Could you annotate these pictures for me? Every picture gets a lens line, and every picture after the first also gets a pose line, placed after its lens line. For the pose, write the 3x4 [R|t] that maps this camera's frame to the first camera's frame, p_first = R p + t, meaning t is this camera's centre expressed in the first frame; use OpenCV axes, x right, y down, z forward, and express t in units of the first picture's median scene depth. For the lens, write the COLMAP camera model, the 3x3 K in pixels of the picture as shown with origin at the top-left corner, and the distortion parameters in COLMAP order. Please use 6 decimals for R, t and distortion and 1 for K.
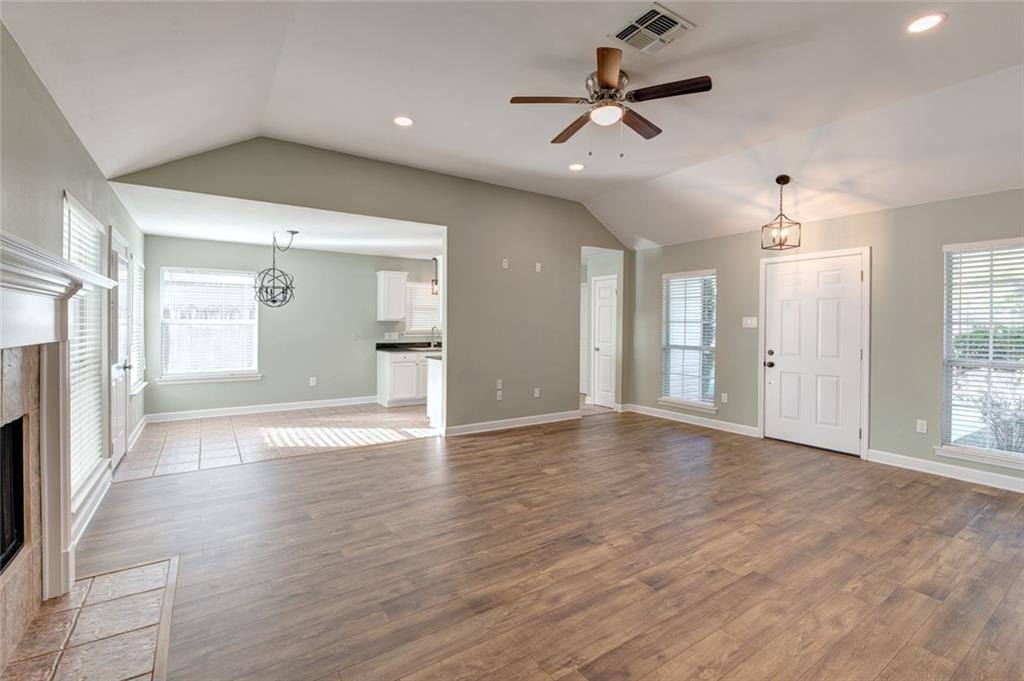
lens RADIAL K [[459.8, 0, 512.7], [0, 459.8, 326.7], [0, 0, 1]] dist [0.000835, -0.007280]
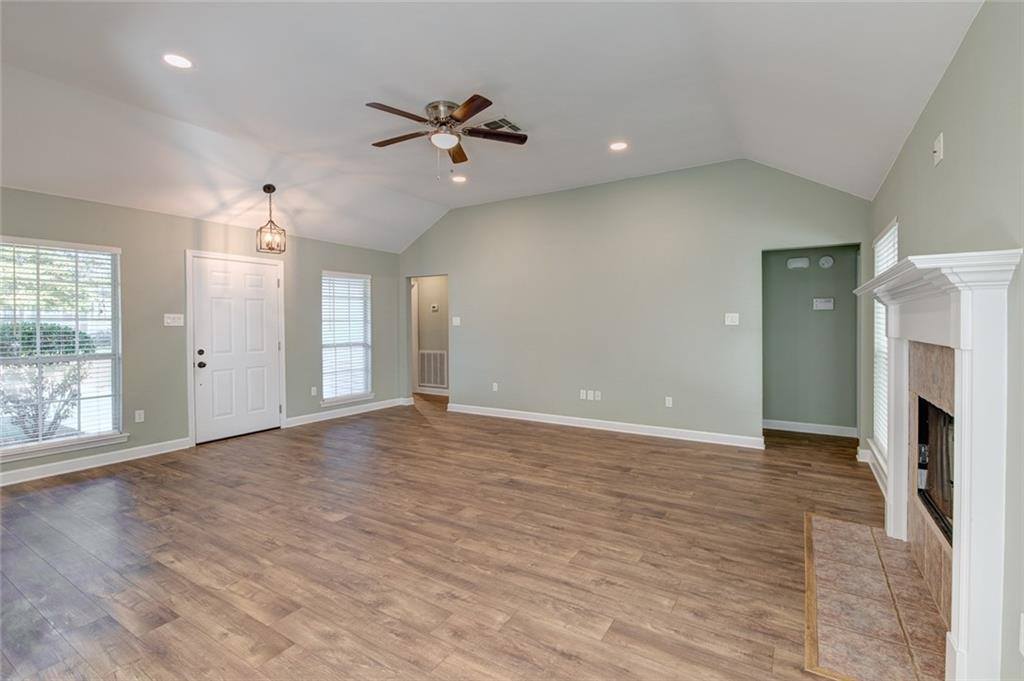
lens RADIAL K [[459.8, 0, 512.7], [0, 459.8, 326.7], [0, 0, 1]] dist [0.000835, -0.007280]
pose [[-0.411749, -0.013300, 0.911200, -0.832396], [0.004474, 0.999852, 0.016616, -0.013255], [-0.911286, 0.010918, -0.411629, 1.198025]]
